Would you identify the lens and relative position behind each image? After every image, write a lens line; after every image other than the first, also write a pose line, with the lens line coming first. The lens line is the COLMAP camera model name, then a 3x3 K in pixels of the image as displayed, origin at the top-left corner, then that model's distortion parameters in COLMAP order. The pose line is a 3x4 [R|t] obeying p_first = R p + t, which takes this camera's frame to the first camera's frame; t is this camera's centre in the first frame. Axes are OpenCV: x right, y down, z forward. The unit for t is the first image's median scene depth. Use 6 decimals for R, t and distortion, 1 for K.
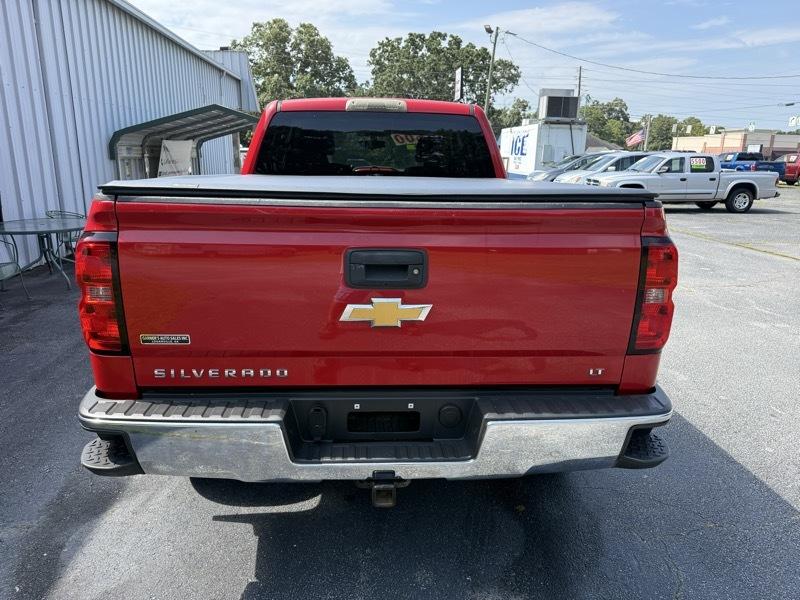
lens RADIAL K [[570.2, 0, 400.0], [0, 570.2, 297.0], [0, 0, 1]] dist [0.043840, -0.053846]
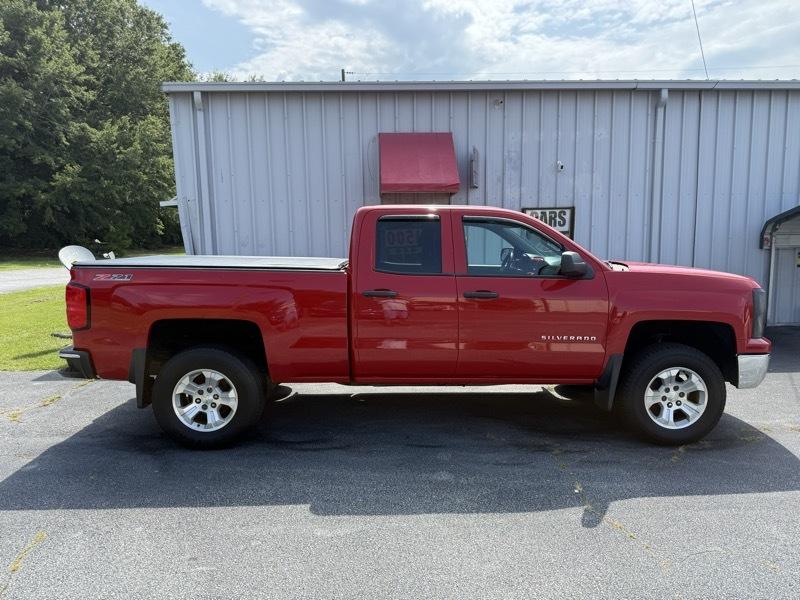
lens RADIAL K [[570.2, 0, 399.2], [0, 570.2, 301.5], [0, 0, 1]] dist [0.043840, -0.053846]
pose [[-0.051204, 0.096751, -0.993991, 0.478191], [-0.235040, 0.966172, 0.106151, -0.102650], [0.970636, 0.239063, -0.026732, 0.413547]]
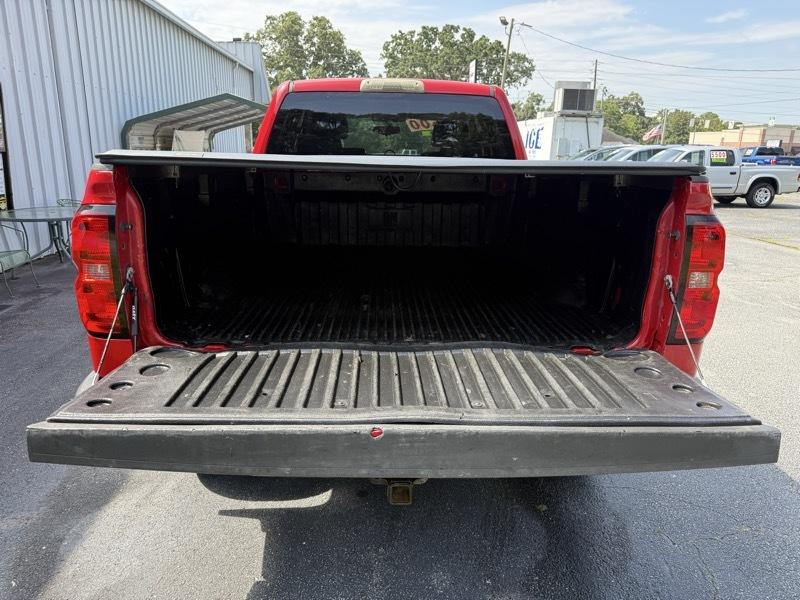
lens RADIAL K [[570.2, 0, 398.1], [0, 570.2, 297.3], [0, 0, 1]] dist [0.043840, -0.053846]
pose [[0.999719, 0.009730, -0.021624, -0.002535], [-0.009541, 0.999916, 0.008817, 0.003735], [0.021708, -0.008608, 0.999727, 0.012859]]
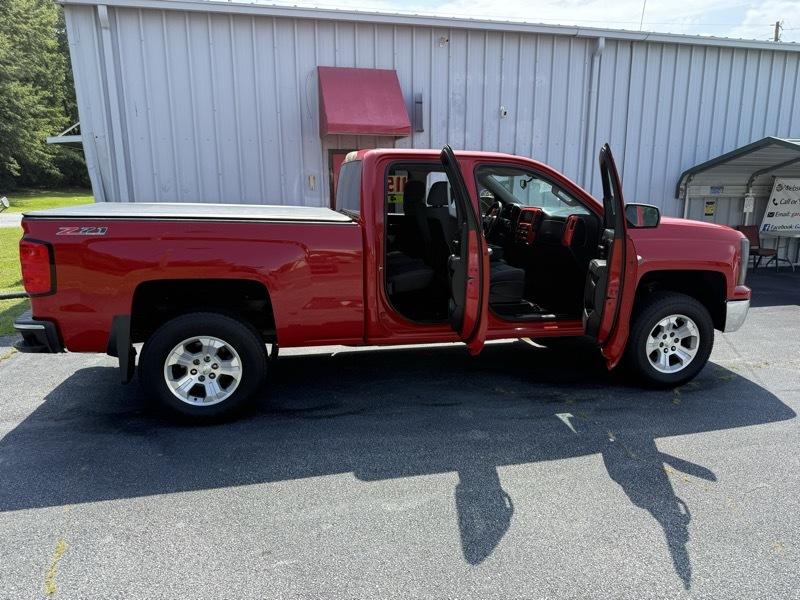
lens RADIAL K [[570.2, 0, 404.5], [0, 570.2, 307.7], [0, 0, 1]] dist [0.043840, -0.053846]
pose [[0.156954, 0.196828, -0.967793, 0.446235], [-0.241204, 0.957903, 0.155699, -0.083153], [0.957698, 0.208998, 0.197822, 0.325522]]
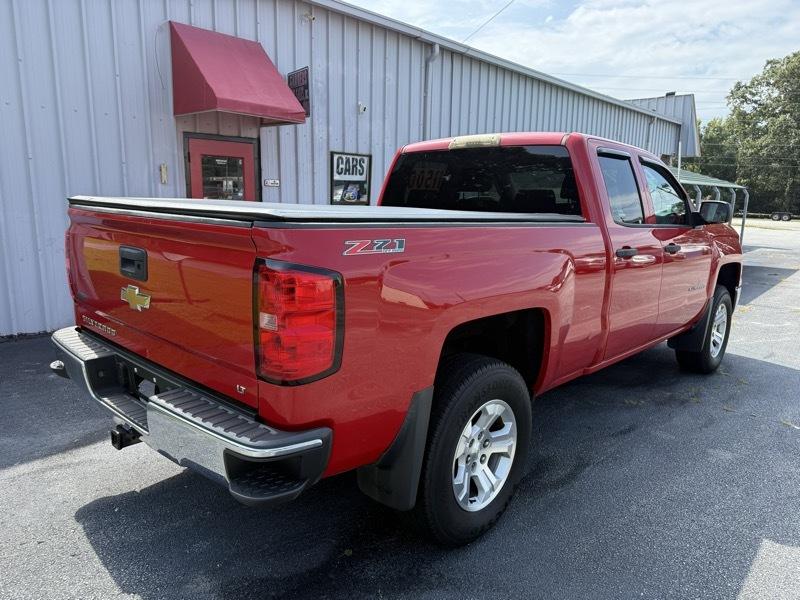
lens RADIAL K [[570.2, 0, 403.9], [0, 570.2, 307.1], [0, 0, 1]] dist [0.043840, -0.053846]
pose [[0.687883, 0.141986, -0.711798, 0.218281], [-0.188679, 0.981946, 0.013533, -0.014104], [0.700869, 0.124992, 0.702254, 0.086884]]
